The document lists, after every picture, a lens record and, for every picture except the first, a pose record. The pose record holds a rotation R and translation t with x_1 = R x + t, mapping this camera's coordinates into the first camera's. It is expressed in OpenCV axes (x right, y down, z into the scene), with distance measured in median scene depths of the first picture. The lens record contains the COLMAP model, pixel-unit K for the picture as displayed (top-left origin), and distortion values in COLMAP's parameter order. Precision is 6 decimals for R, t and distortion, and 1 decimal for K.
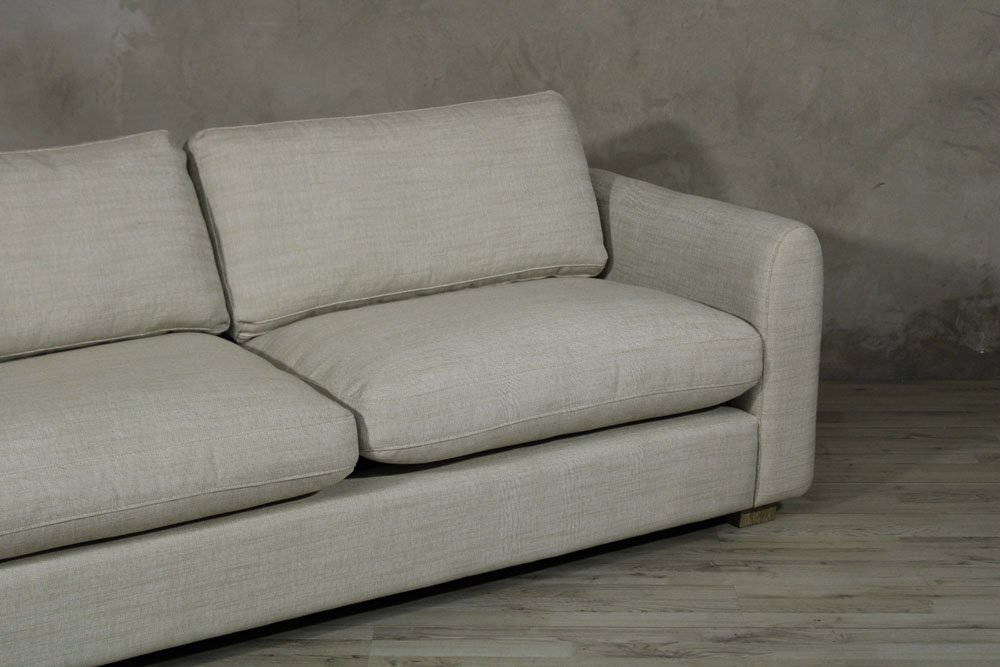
lens RADIAL K [[1646.1, 0, 500.0], [0, 1646.1, 333.5], [0, 0, 1]] dist [-0.010472, -0.079825]
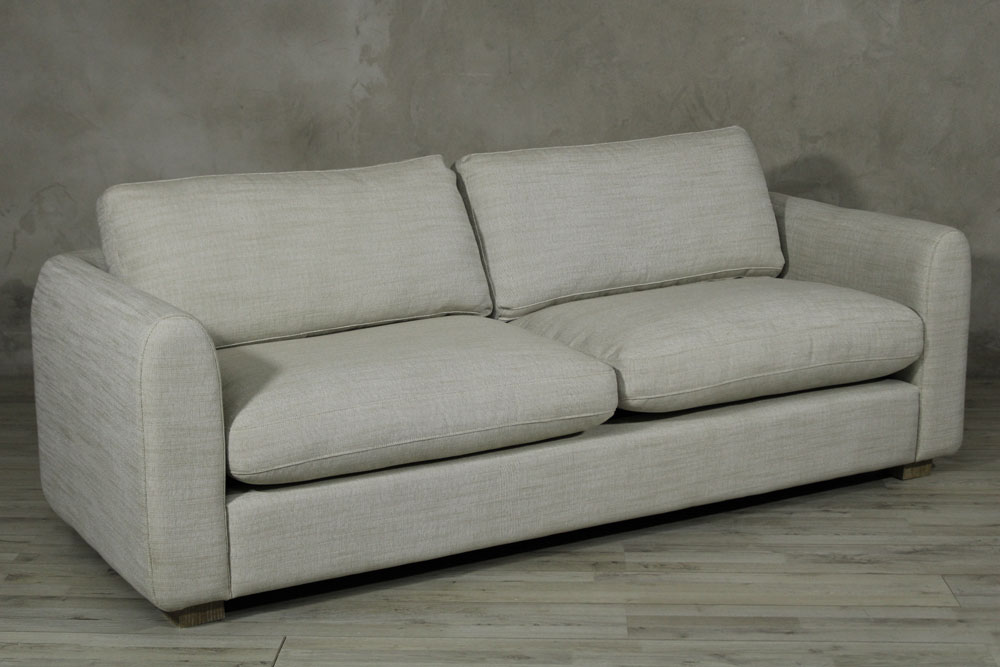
lens RADIAL K [[1646.1, 0, 500.0], [0, 1646.1, 333.5], [0, 0, 1]] dist [-0.010472, -0.079825]
pose [[0.999418, -0.000757, -0.034111, -0.114662], [-0.000677, 0.999118, -0.041991, 0.063802], [0.034112, 0.041990, 0.998536, -0.237830]]
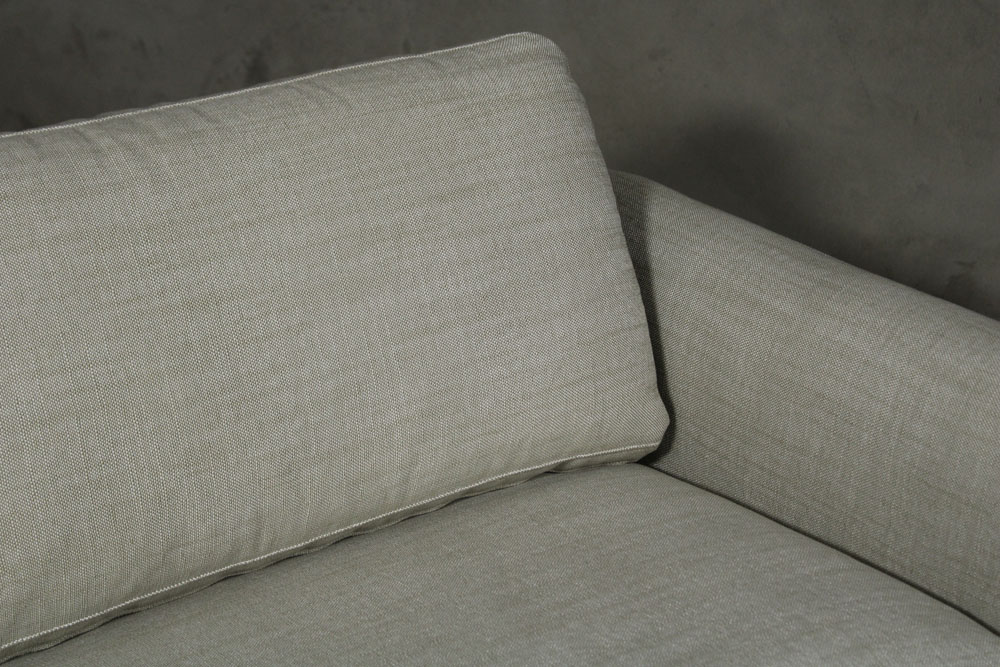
lens RADIAL K [[1902.4, 0, 500.0], [0, 1902.4, 333.5], [0, 0, 1]] dist [0.013472, 0.147490]
pose [[0.996323, -0.026404, 0.081506, -0.021307], [0.017927, 0.994516, 0.103038, -0.135268], [-0.083780, -0.101198, 0.991332, 0.568042]]
